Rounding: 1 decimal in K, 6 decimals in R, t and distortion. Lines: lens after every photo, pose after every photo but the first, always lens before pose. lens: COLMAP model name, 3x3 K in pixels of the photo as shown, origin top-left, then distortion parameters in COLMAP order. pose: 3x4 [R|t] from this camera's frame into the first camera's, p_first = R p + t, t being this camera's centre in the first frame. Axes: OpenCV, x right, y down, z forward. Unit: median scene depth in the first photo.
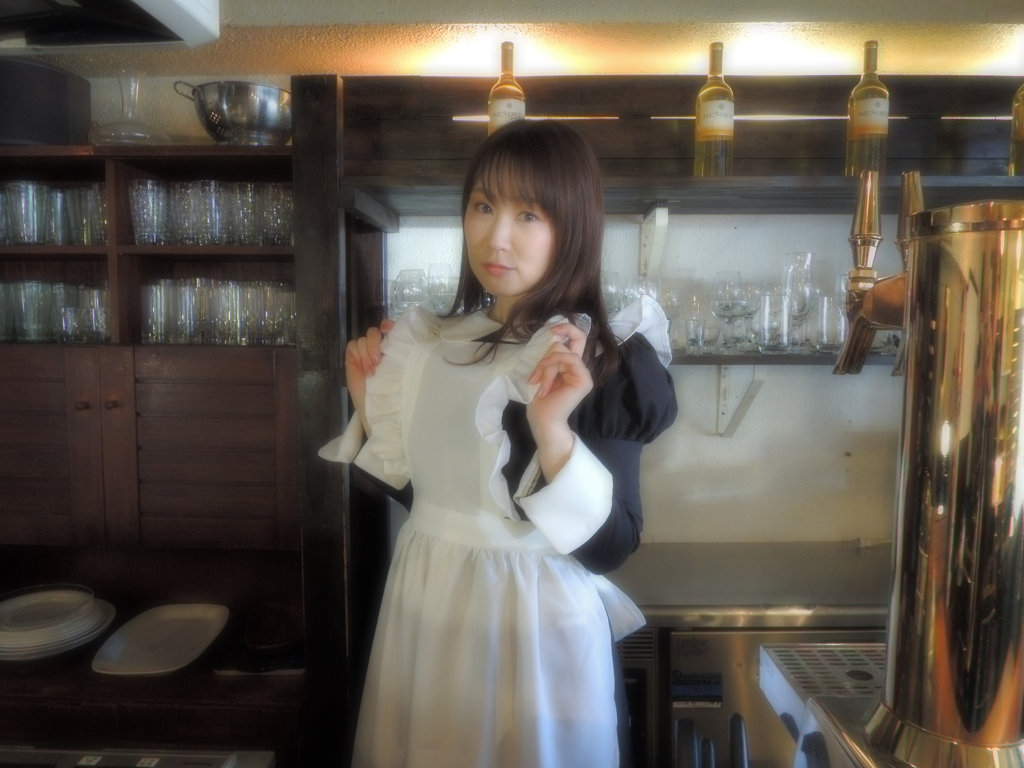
lens RADIAL K [[729.8, 0, 512.0], [0, 729.8, 384.0], [0, 0, 1]] dist [-0.017942, -0.005350]
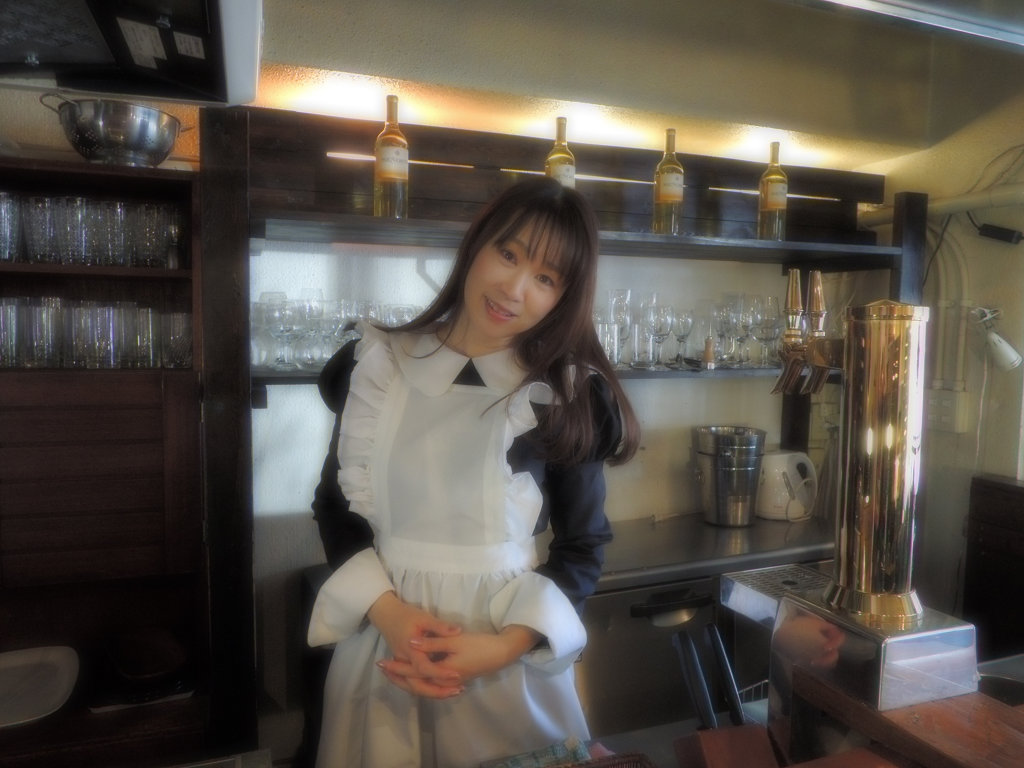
lens RADIAL K [[729.8, 0, 512.0], [0, 729.8, 384.0], [0, 0, 1]] dist [-0.017942, -0.005350]
pose [[0.928336, -0.021386, 0.371127, -0.246696], [0.024954, 0.999677, -0.004814, -0.015451], [-0.370904, 0.013730, 0.928570, -0.096457]]
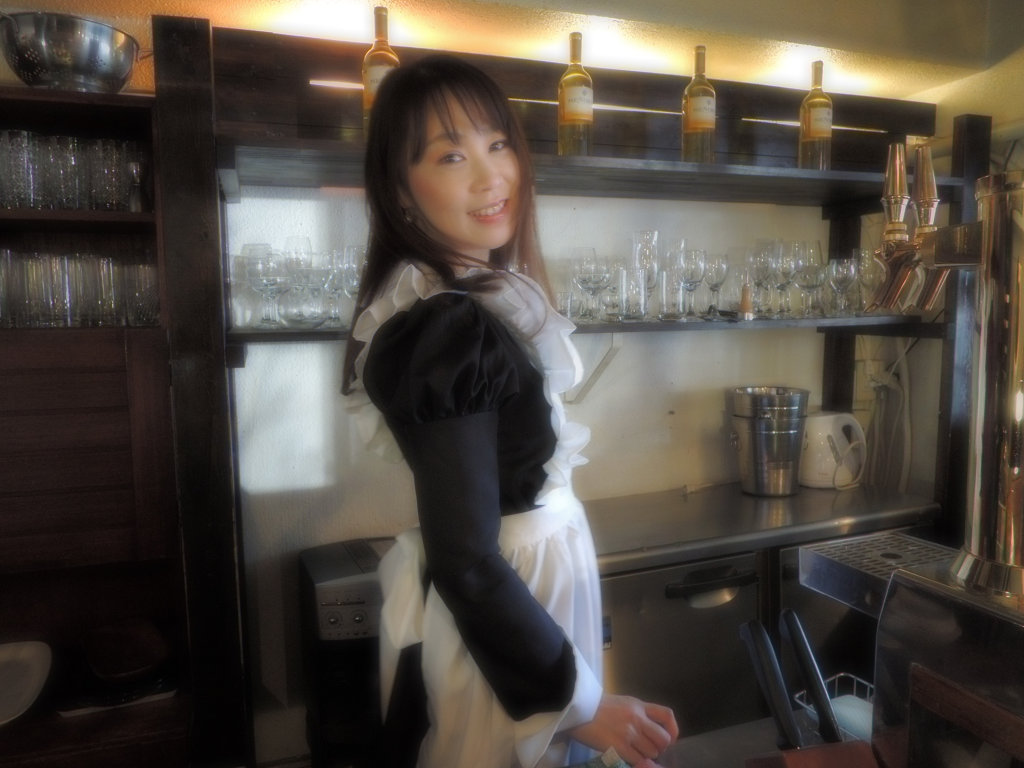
lens RADIAL K [[729.8, 0, 512.0], [0, 729.8, 384.0], [0, 0, 1]] dist [-0.017942, -0.005350]
pose [[0.934304, -0.052259, 0.352625, -0.200011], [0.048115, 0.998631, 0.020513, 0.019989], [-0.353215, -0.002199, 0.935540, 0.028072]]
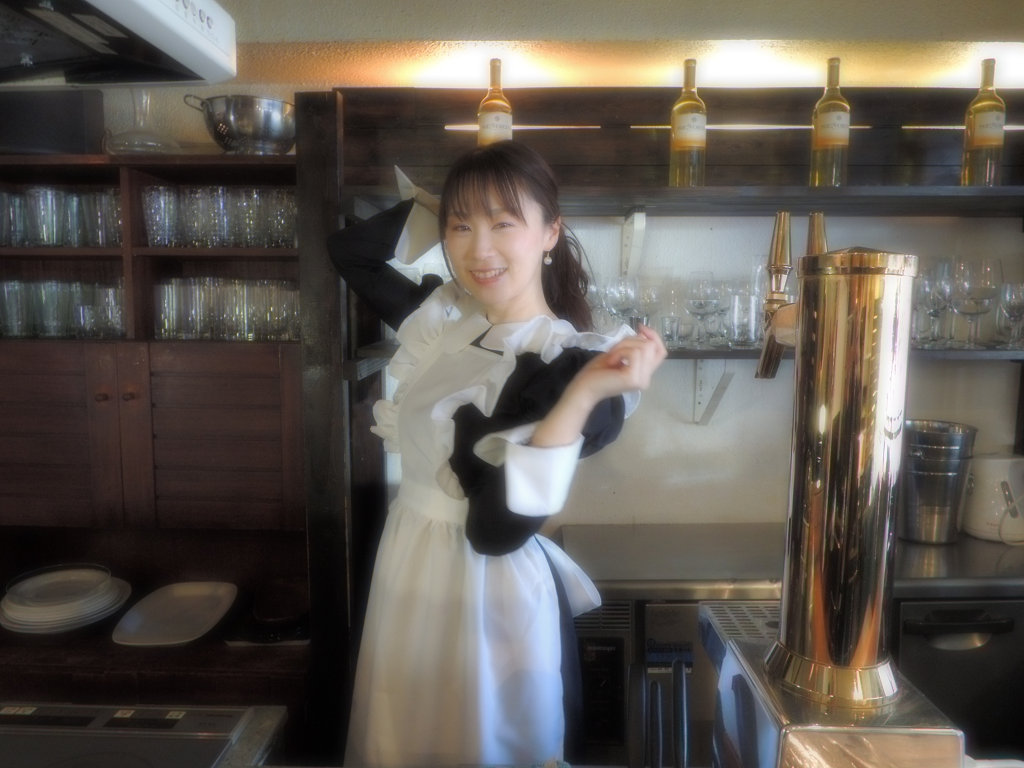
lens RADIAL K [[729.8, 0, 512.0], [0, 729.8, 384.0], [0, 0, 1]] dist [-0.017942, -0.005350]
pose [[0.999983, -0.001134, 0.005699, 0.010730], [0.001023, 0.999809, 0.019509, -0.010140], [-0.005720, -0.019503, 0.999793, -0.078891]]
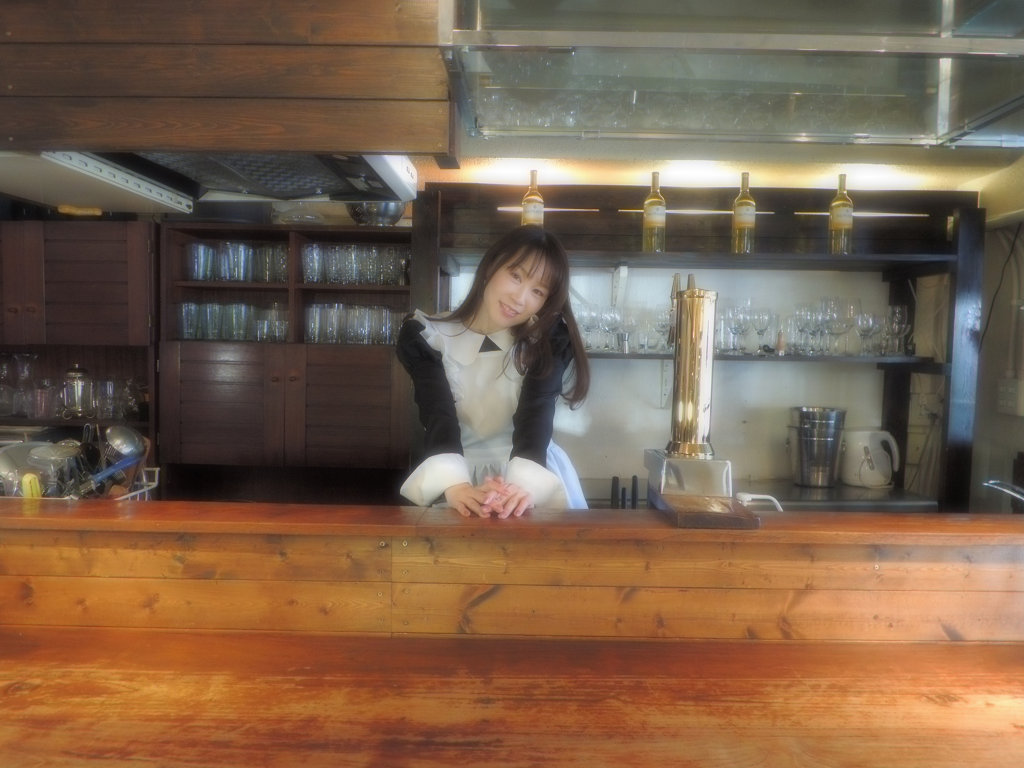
lens RADIAL K [[729.8, 0, 512.0], [0, 729.8, 384.0], [0, 0, 1]] dist [-0.017942, -0.005350]
pose [[0.999849, 0.012980, 0.011545, -0.066753], [-0.012596, 0.999385, -0.032727, 0.087202], [-0.011963, 0.032576, 0.999398, -0.664142]]
